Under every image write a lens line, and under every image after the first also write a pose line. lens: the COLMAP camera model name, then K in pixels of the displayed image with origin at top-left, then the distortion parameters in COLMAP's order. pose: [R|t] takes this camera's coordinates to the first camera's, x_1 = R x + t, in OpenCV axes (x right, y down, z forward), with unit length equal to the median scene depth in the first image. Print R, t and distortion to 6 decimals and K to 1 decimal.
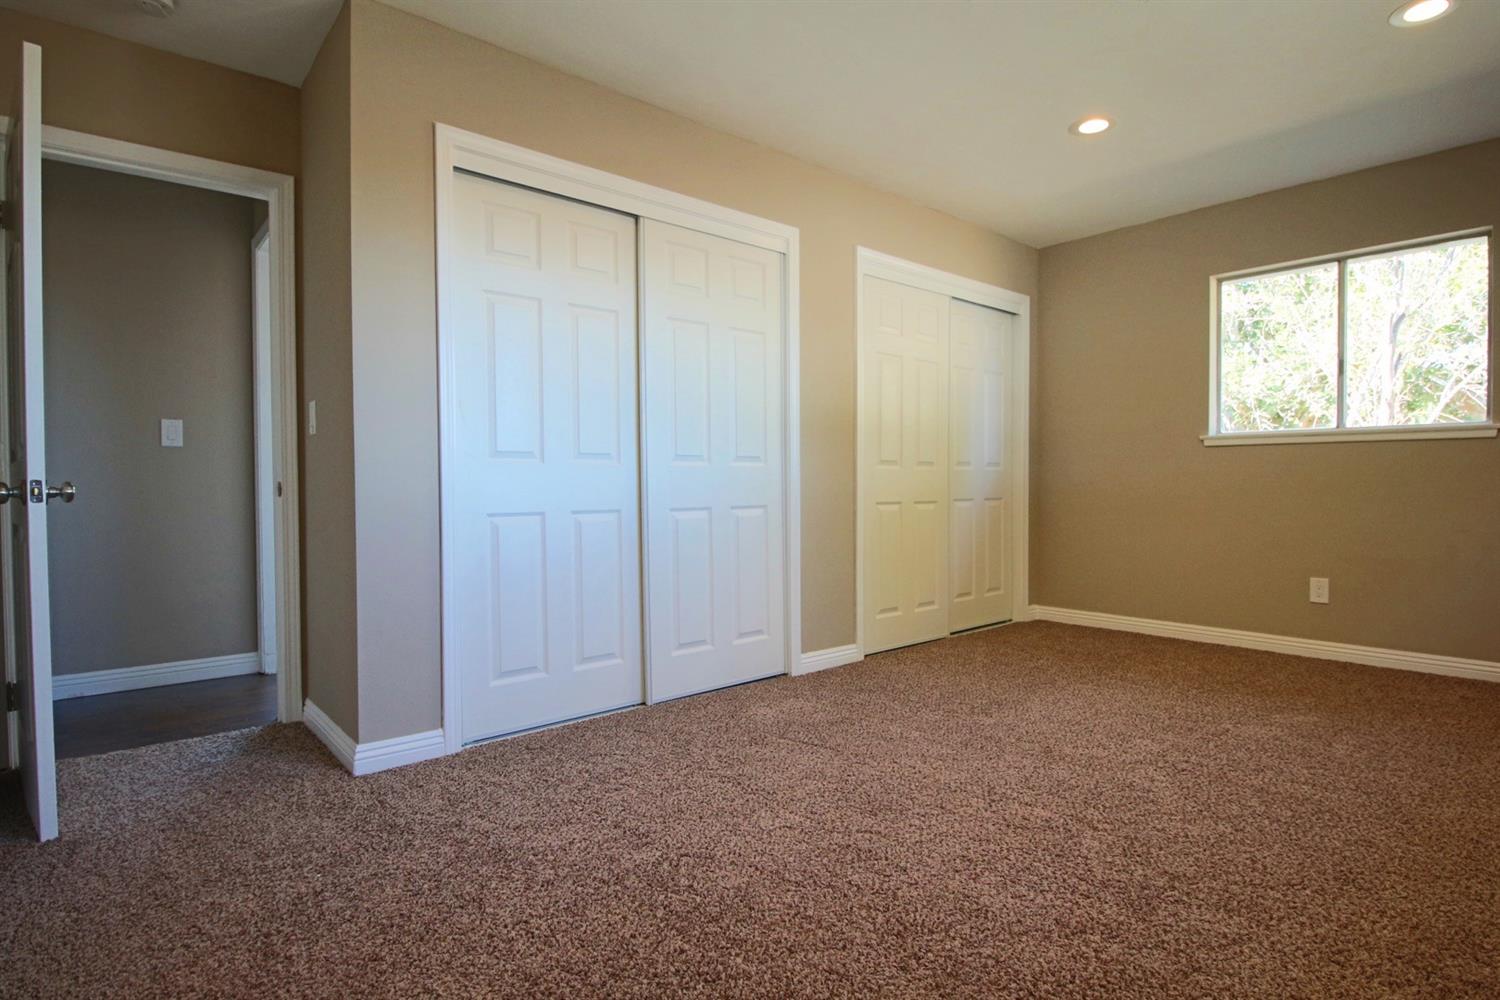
lens RADIAL K [[773.3, 0, 752.4], [0, 773.3, 485.8], [0, 0, 1]] dist [-0.009515, -0.008383]
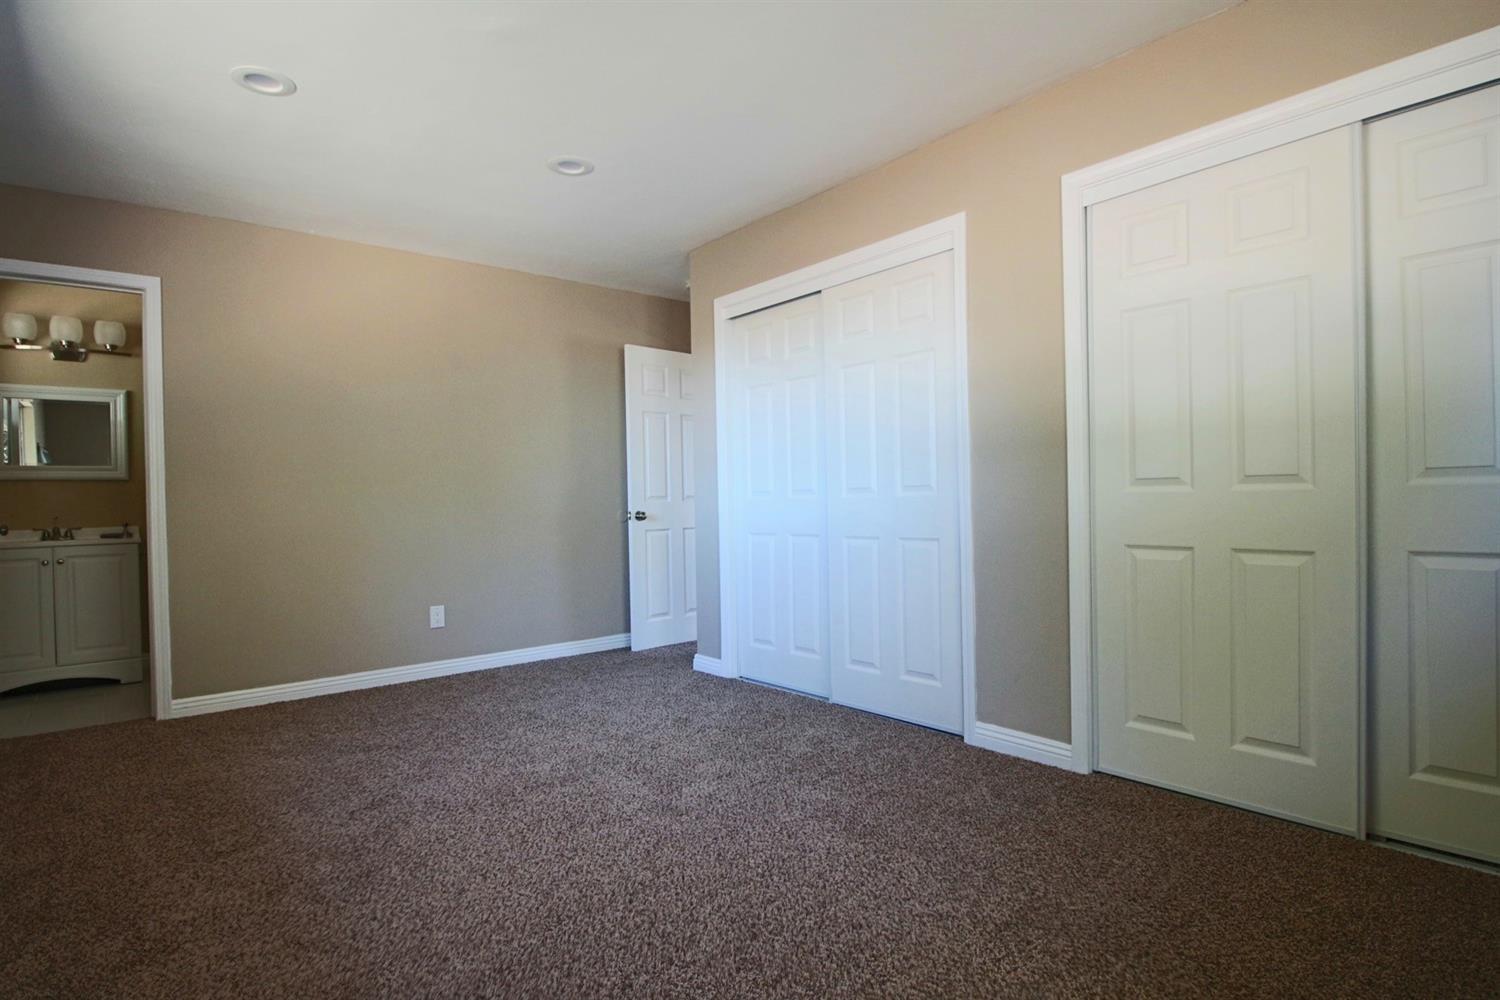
lens RADIAL K [[773.3, 0, 753.4], [0, 773.3, 514.7], [0, 0, 1]] dist [-0.009515, -0.008383]
pose [[-0.021650, 0.004202, -0.999757, 0.860291], [-0.006076, 0.999972, 0.004334, -0.004757], [0.999747, 0.006168, -0.021624, 0.749451]]
